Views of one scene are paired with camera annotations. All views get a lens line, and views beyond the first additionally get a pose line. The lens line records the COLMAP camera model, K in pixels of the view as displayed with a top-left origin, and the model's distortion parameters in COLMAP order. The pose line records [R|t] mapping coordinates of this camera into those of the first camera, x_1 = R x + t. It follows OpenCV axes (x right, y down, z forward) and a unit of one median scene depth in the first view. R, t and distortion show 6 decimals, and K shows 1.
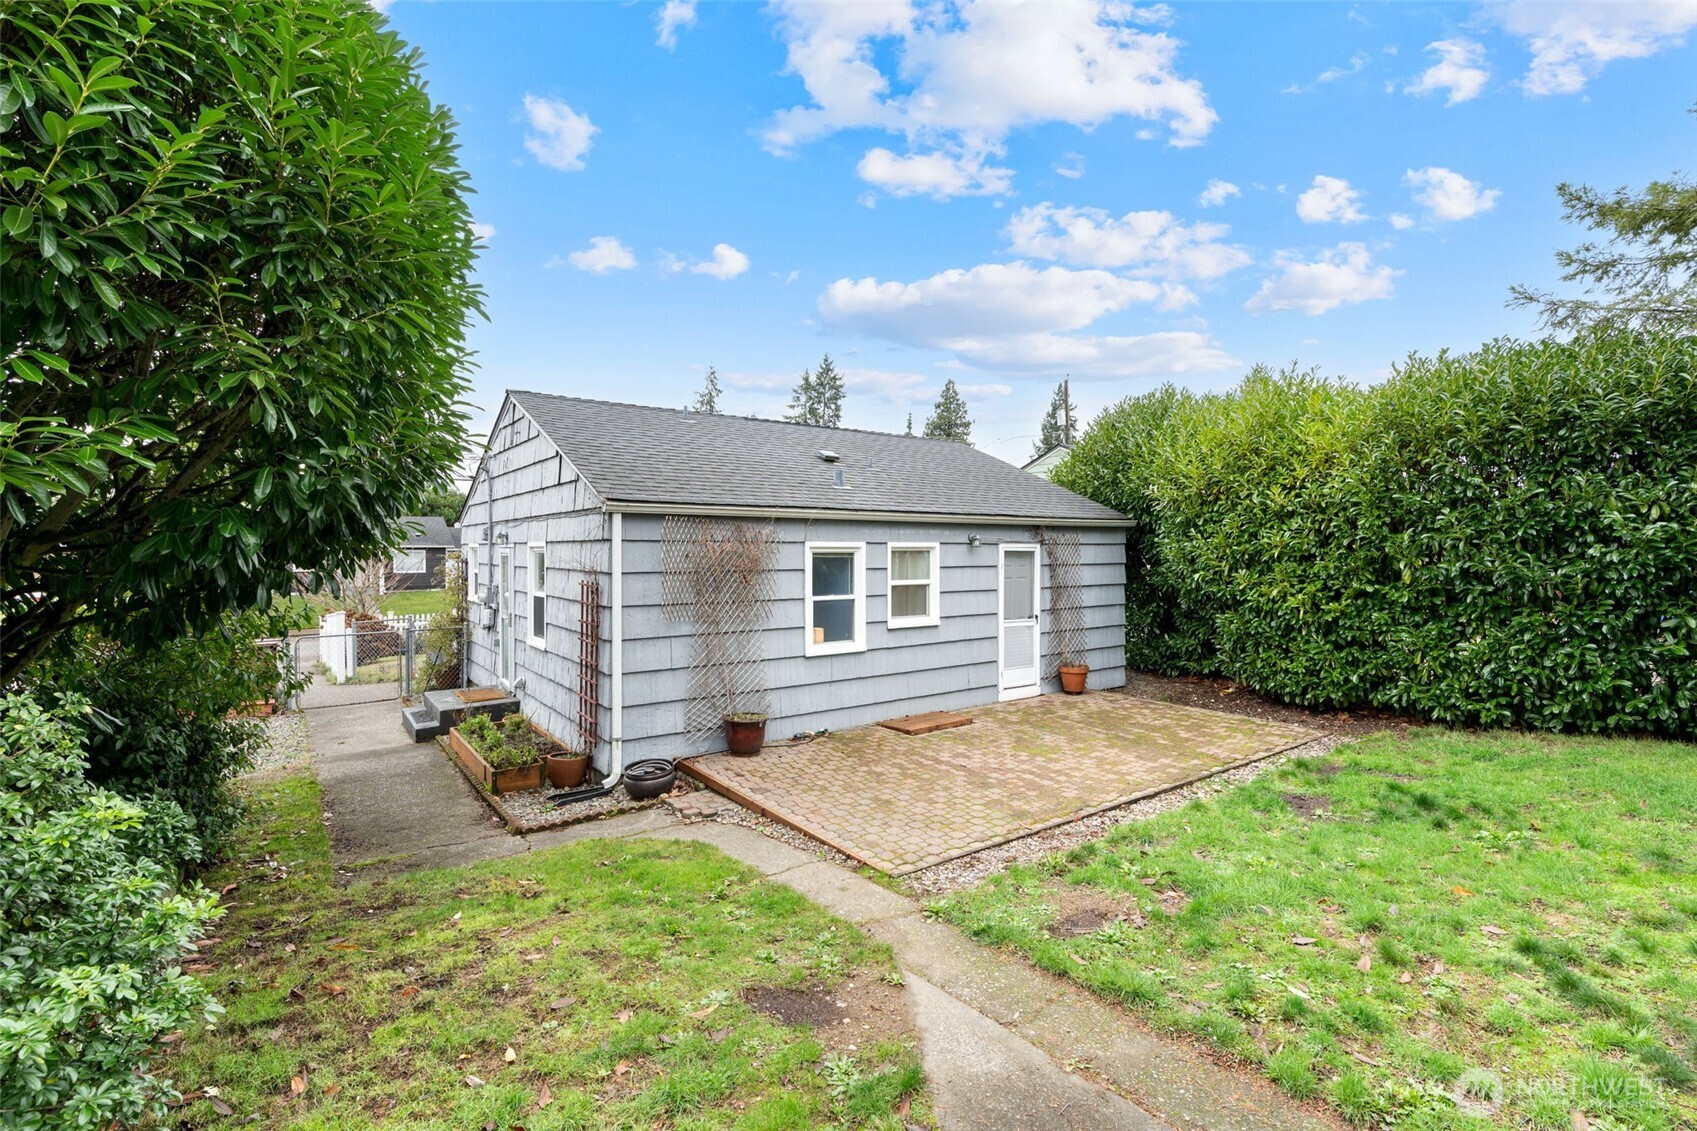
lens RADIAL K [[769.0, 0, 845.2], [0, 769.0, 565.4], [0, 0, 1]] dist [-0.001509, 0.000920]
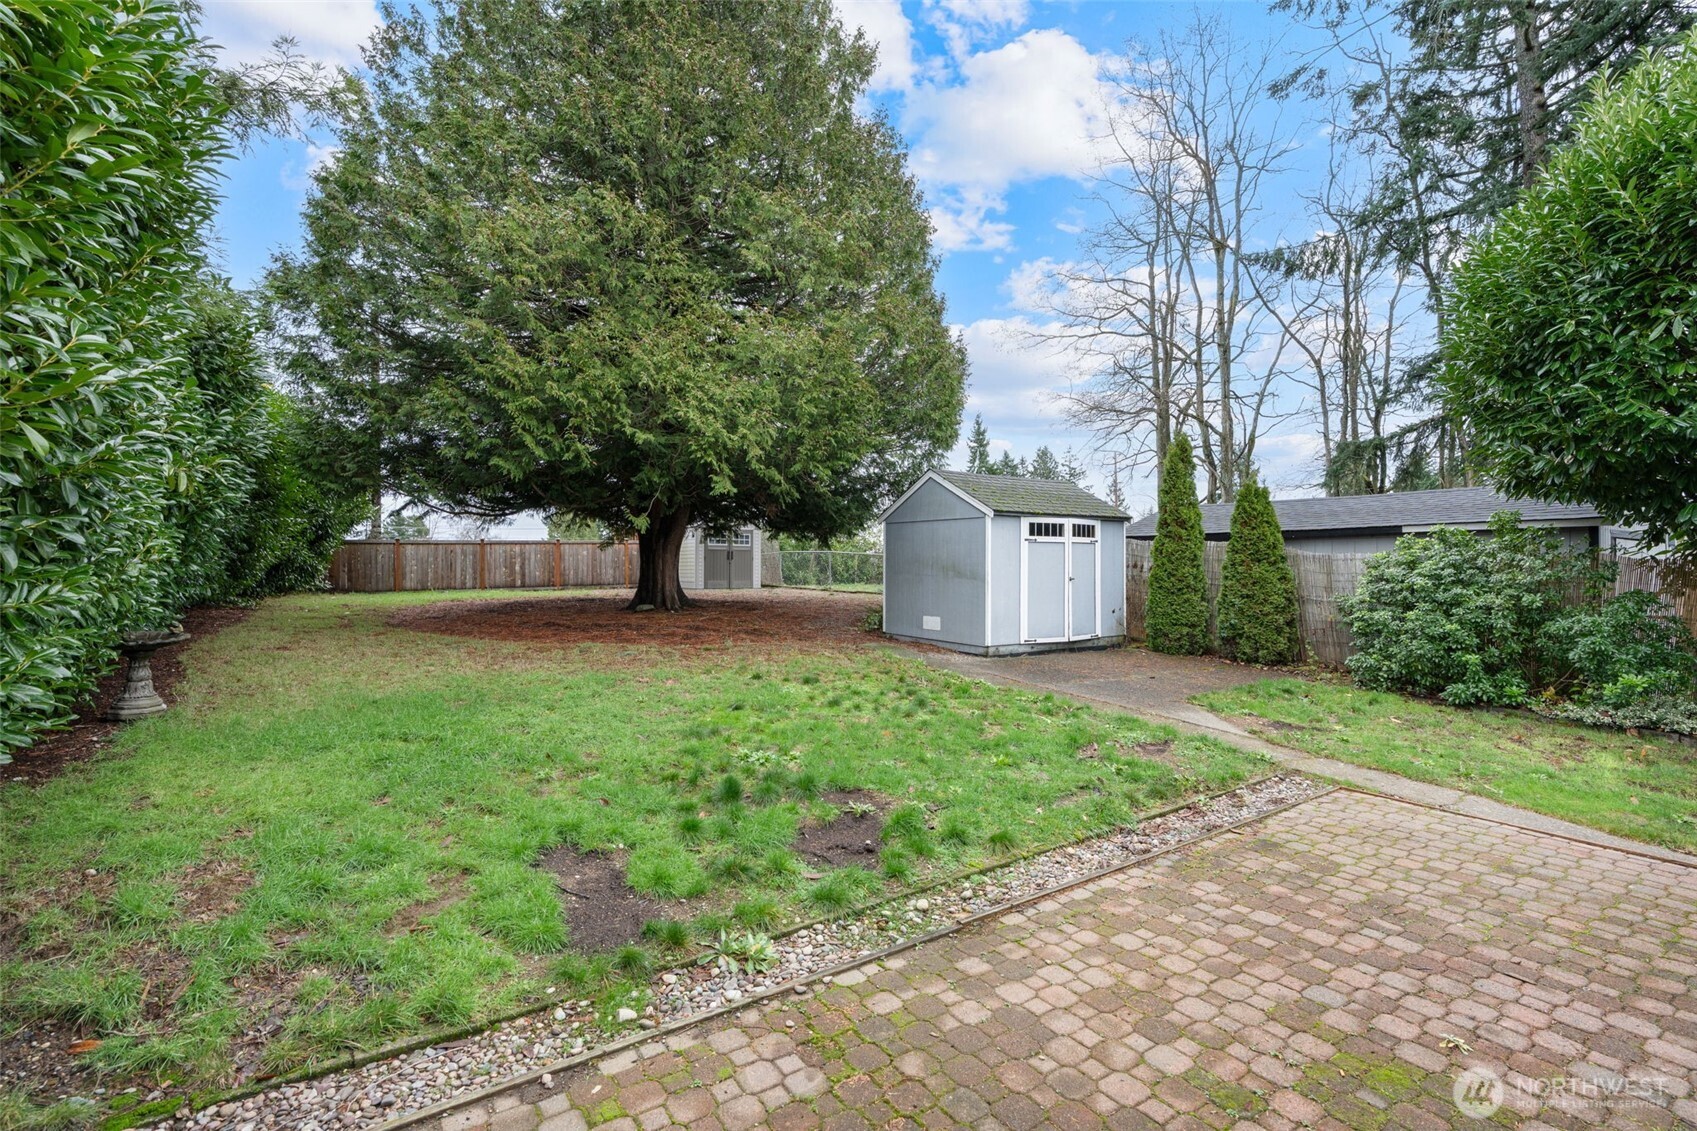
lens RADIAL K [[769.0, 0, 845.2], [0, 769.0, 565.4], [0, 0, 1]] dist [-0.001509, 0.000920]
pose [[-0.999457, 0.003957, 0.032703, 0.496717], [0.004603, 0.999795, 0.019695, 0.049222], [-0.032618, 0.019835, -0.999271, 1.450301]]
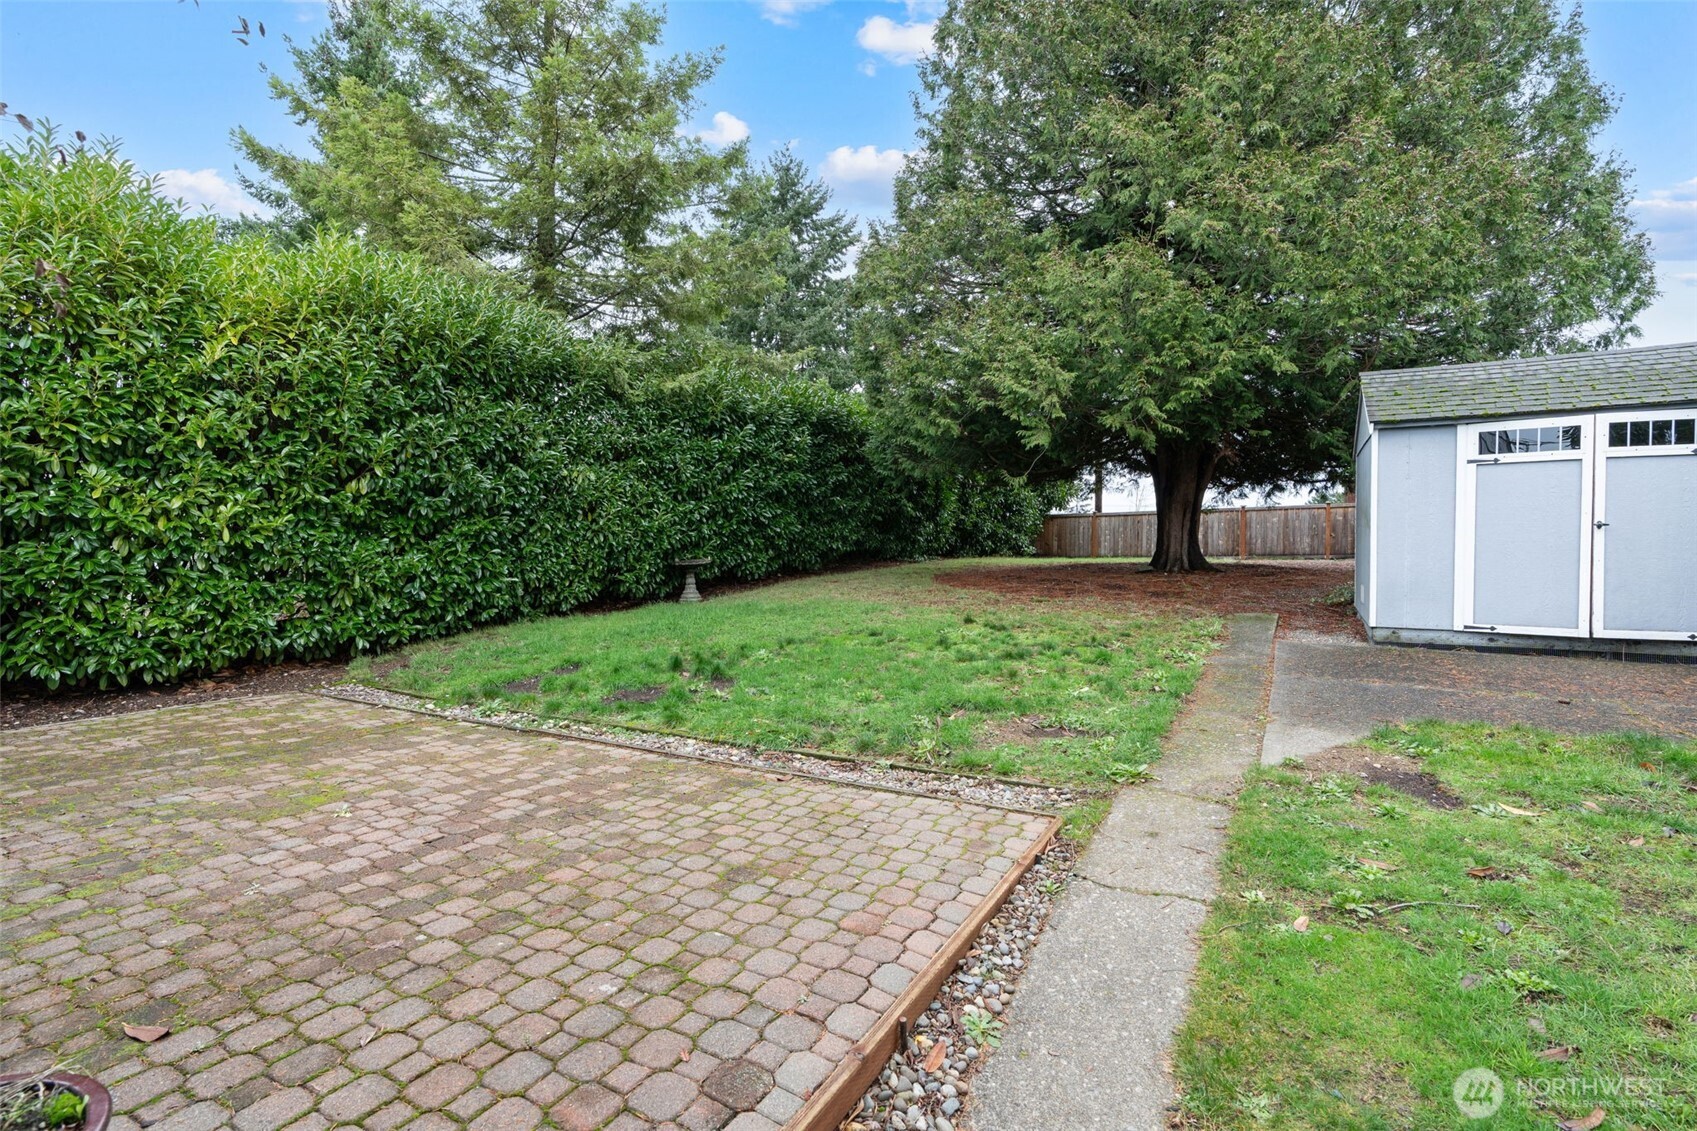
lens RADIAL K [[769.0, 0, 845.2], [0, 769.0, 565.4], [0, 0, 1]] dist [-0.001509, 0.000920]
pose [[-0.404516, -0.014197, 0.914421, -0.332676], [0.024424, 0.999355, 0.026320, 0.110403], [-0.914205, 0.032981, -0.403909, 1.002861]]
